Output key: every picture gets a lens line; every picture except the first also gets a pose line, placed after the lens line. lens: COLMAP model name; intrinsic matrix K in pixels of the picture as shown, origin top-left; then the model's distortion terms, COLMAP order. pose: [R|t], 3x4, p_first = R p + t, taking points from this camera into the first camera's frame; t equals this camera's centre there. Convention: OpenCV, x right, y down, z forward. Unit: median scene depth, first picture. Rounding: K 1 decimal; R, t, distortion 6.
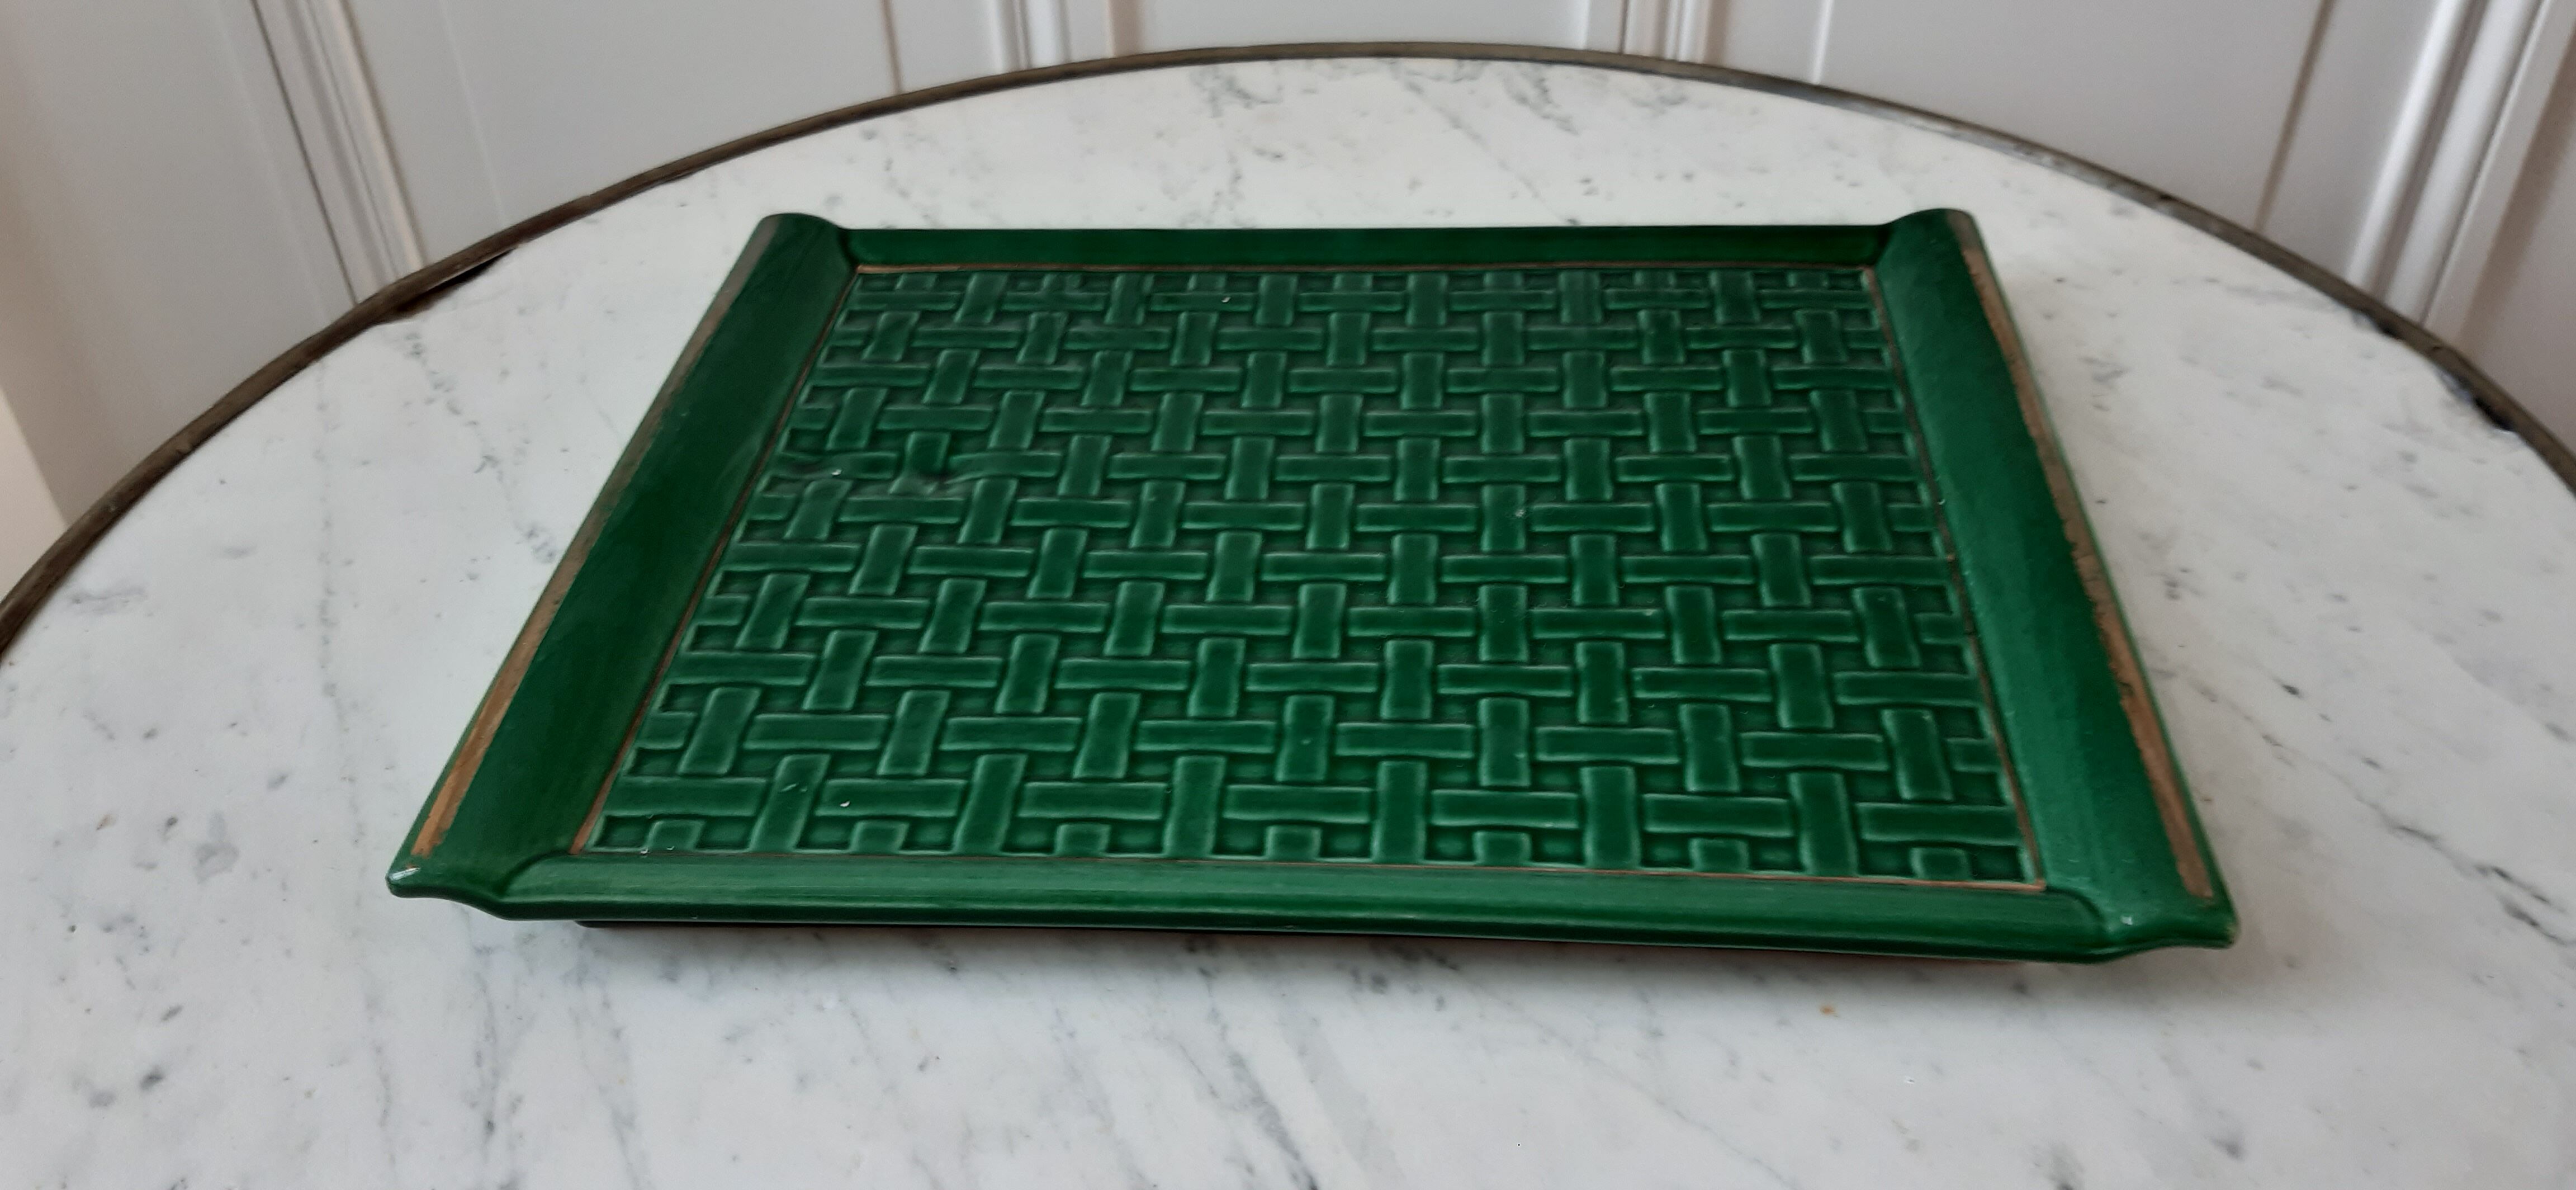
lens RADIAL K [[2028.3, 0, 1338.1], [0, 2028.3, 588.6], [0, 0, 1]] dist [0.055233, -0.133945]
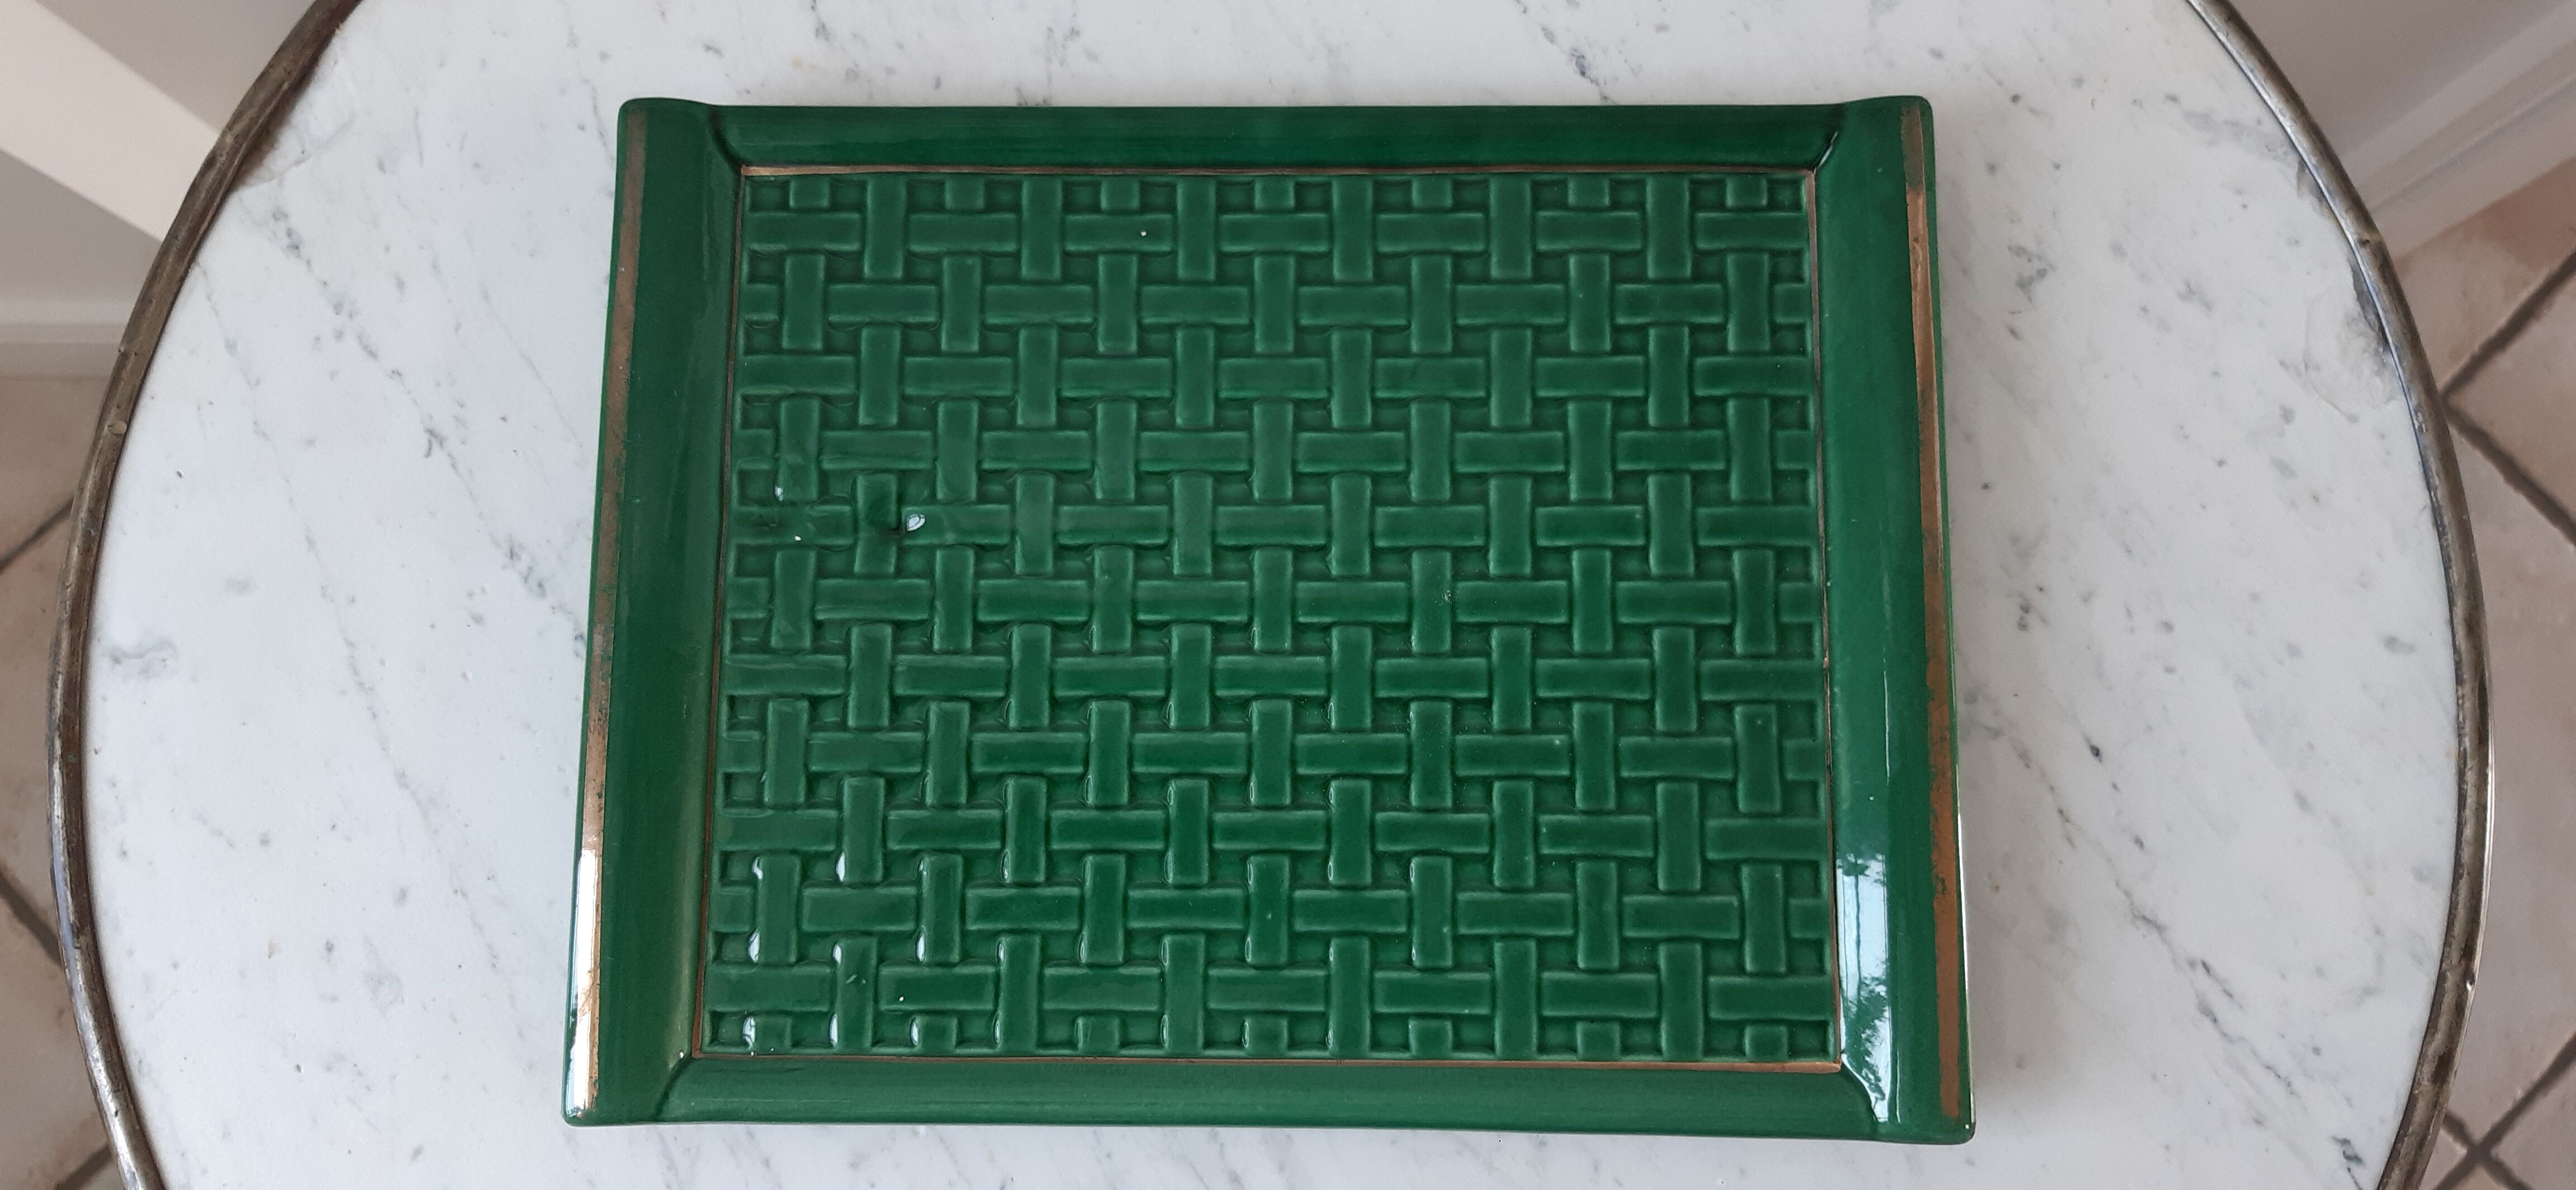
lens RADIAL K [[2005.4, 0, 1304.0], [0, 2005.4, 585.0], [0, 0, 1]] dist [0.057666, -0.138967]
pose [[0.998492, -0.050820, 0.020767, -0.009599], [0.023685, 0.740023, 0.672165, -0.855308], [-0.049527, -0.670659, 0.740110, 0.234543]]
